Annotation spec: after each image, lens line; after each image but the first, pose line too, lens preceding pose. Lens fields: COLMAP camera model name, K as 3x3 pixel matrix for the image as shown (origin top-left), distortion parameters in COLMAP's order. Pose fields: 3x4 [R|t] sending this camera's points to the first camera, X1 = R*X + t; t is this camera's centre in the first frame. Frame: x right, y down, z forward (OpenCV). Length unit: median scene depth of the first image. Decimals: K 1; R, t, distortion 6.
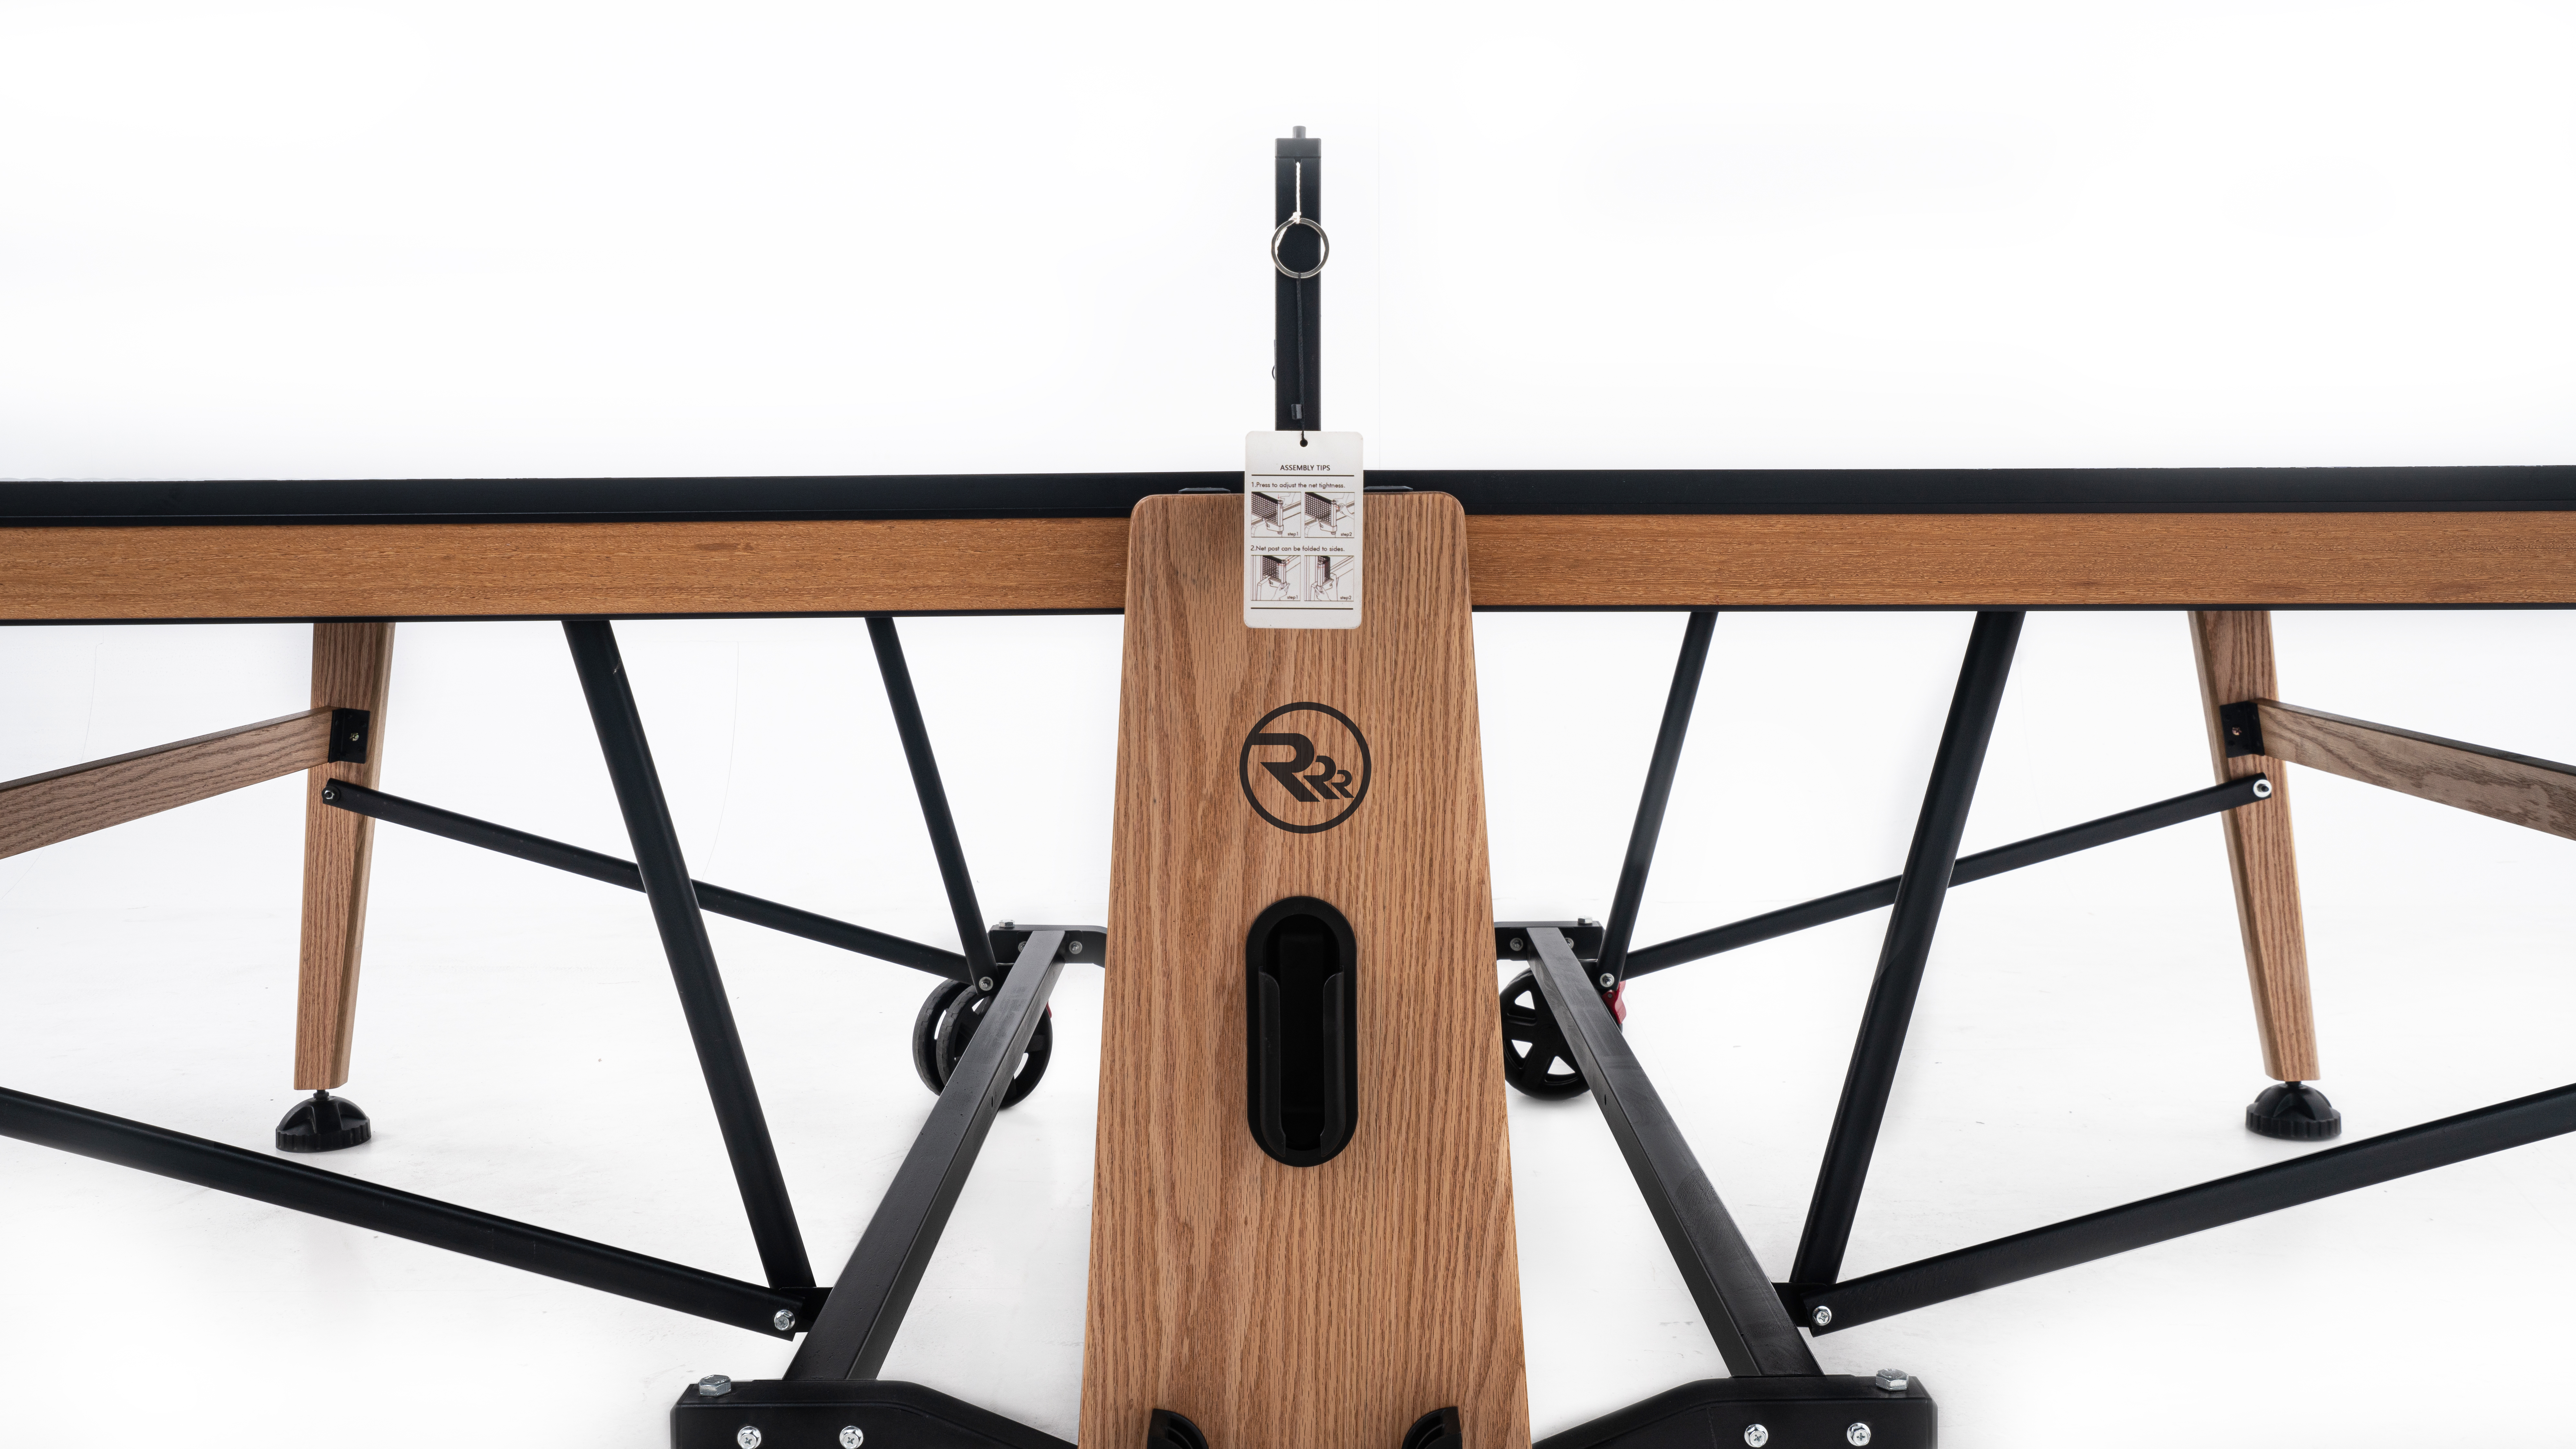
lens RADIAL K [[2477.5, 0, 1288.0], [0, 2477.5, 724.5], [0, 0, 1]] dist [0.063204, 0.001837]
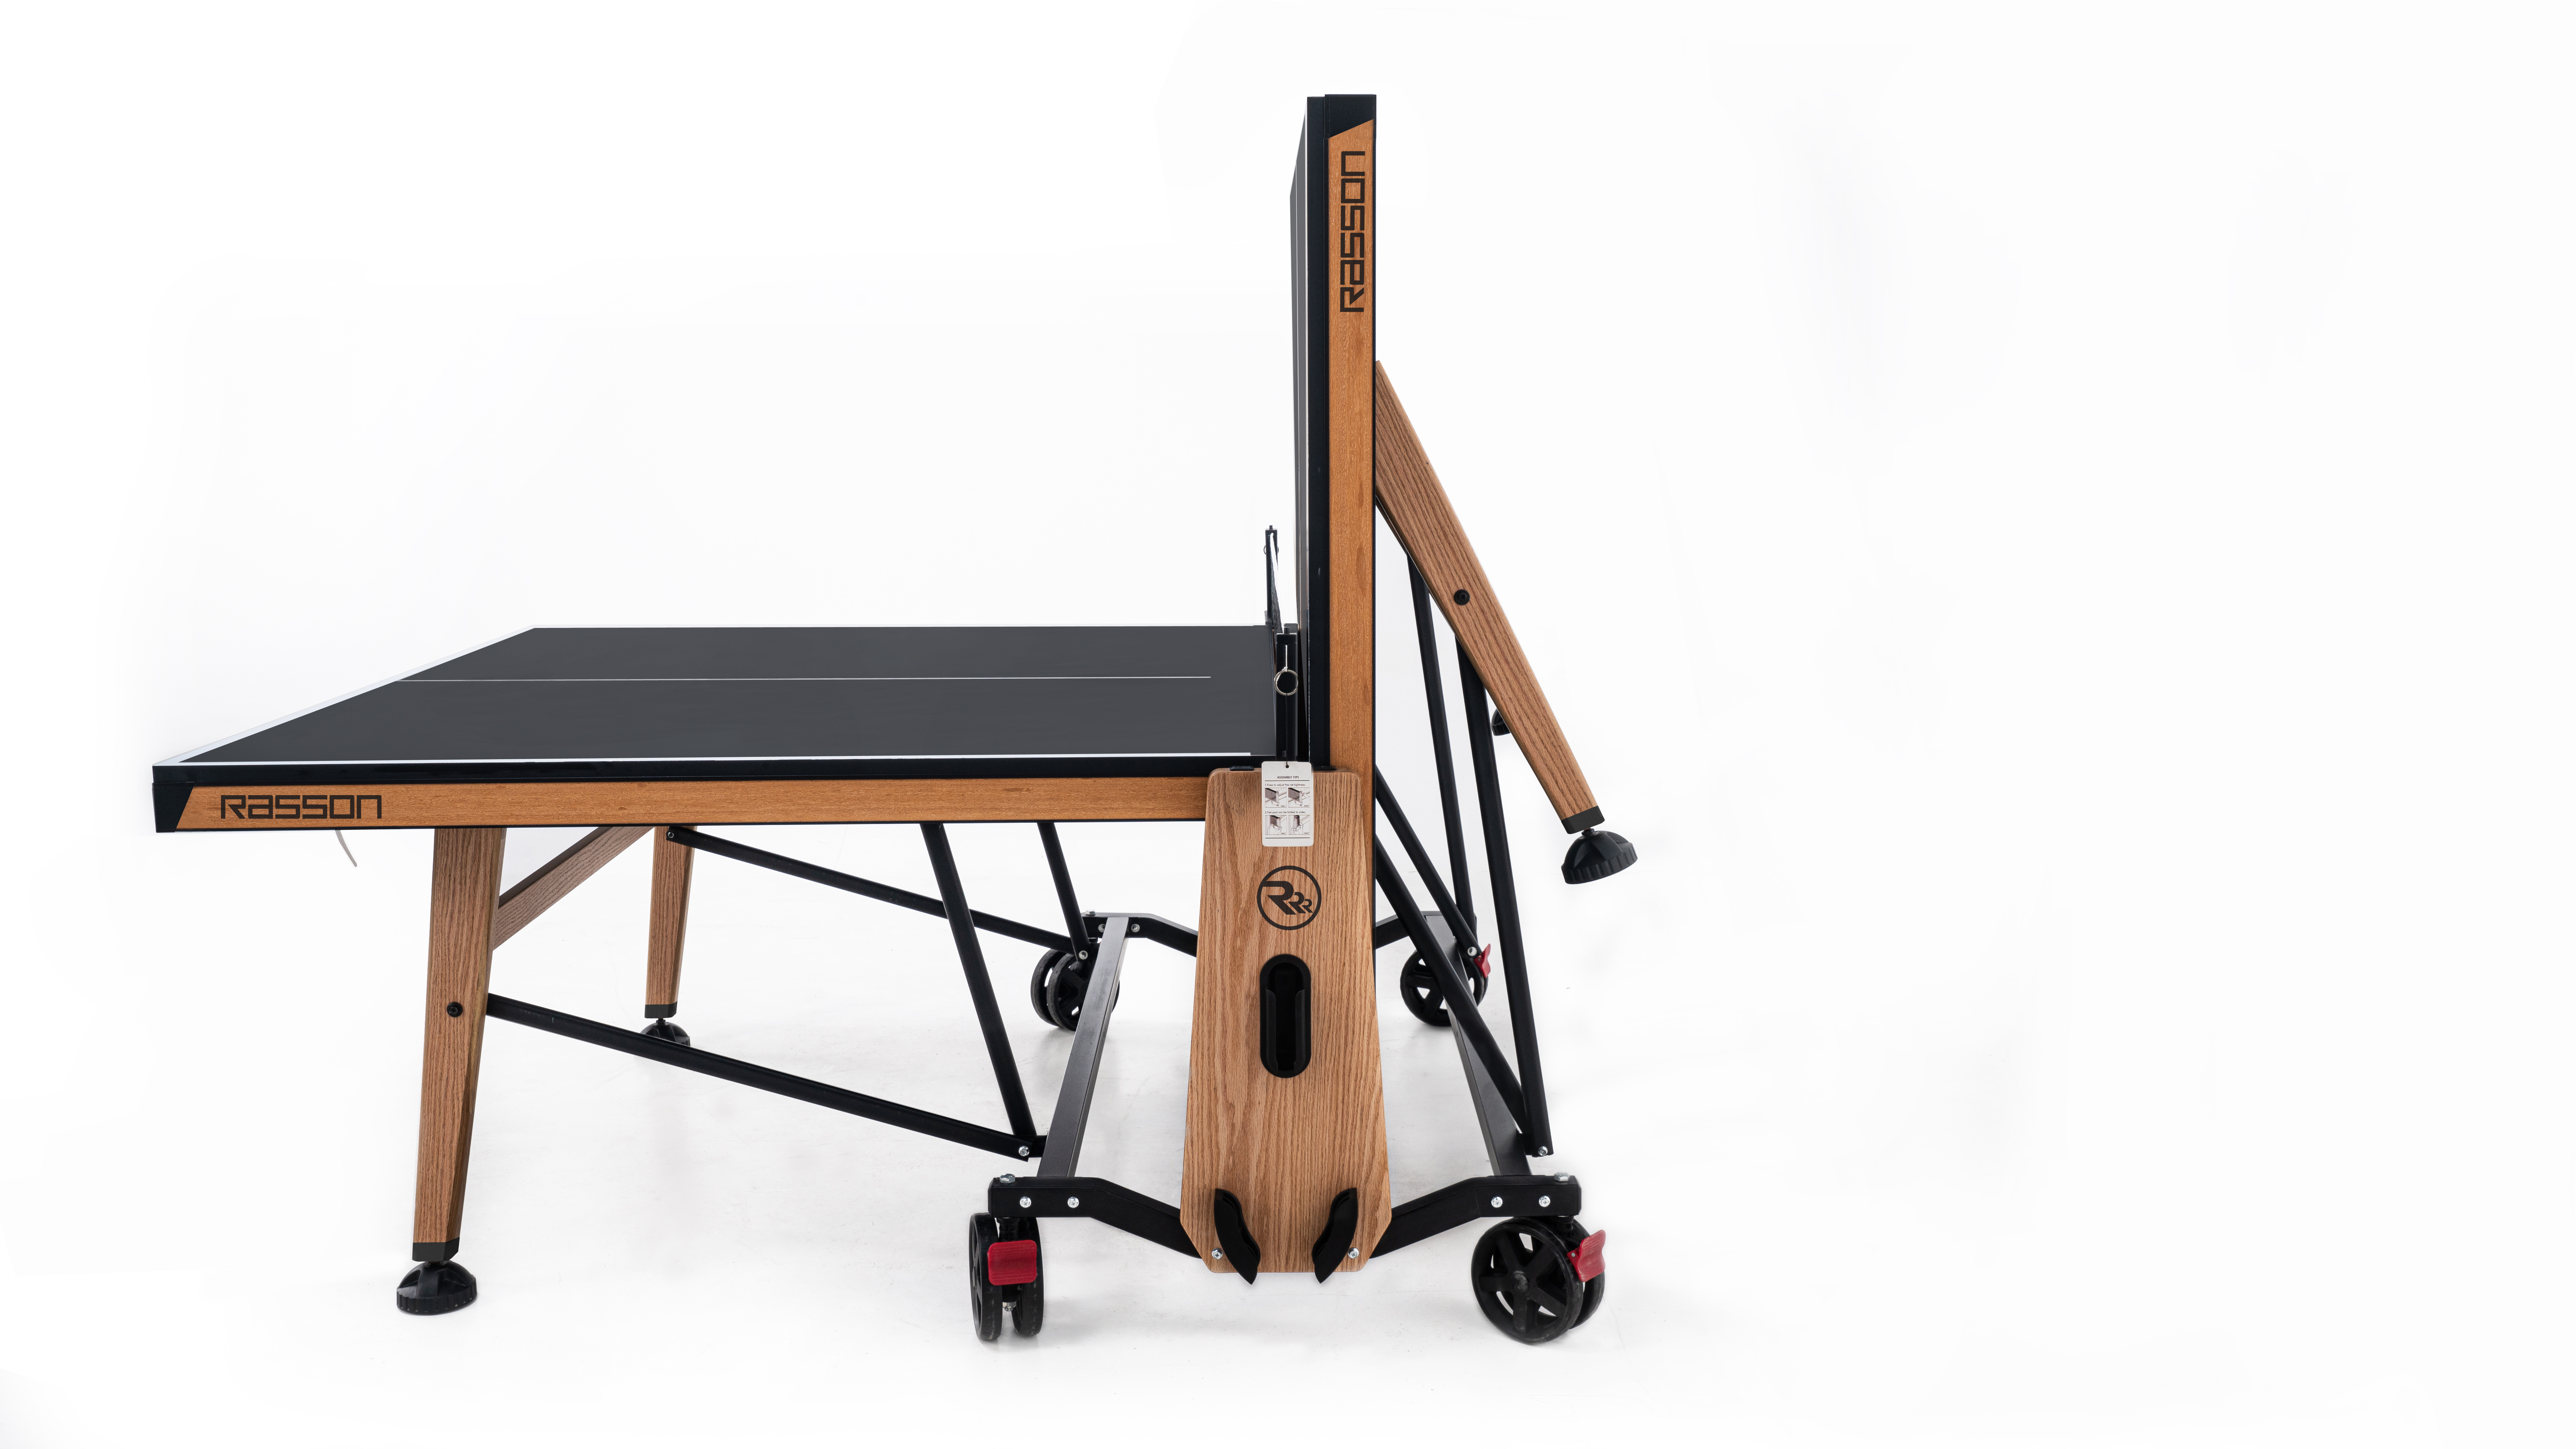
lens RADIAL K [[2477.5, 0, 1288.0], [0, 2477.5, 724.5], [0, 0, 1]] dist [0.063204, 0.001837]
pose [[0.999928, 0.003913, 0.011319, -0.017658], [-0.004423, 0.998958, 0.045424, -0.227173], [-0.011130, -0.045471, 0.998904, -1.142460]]
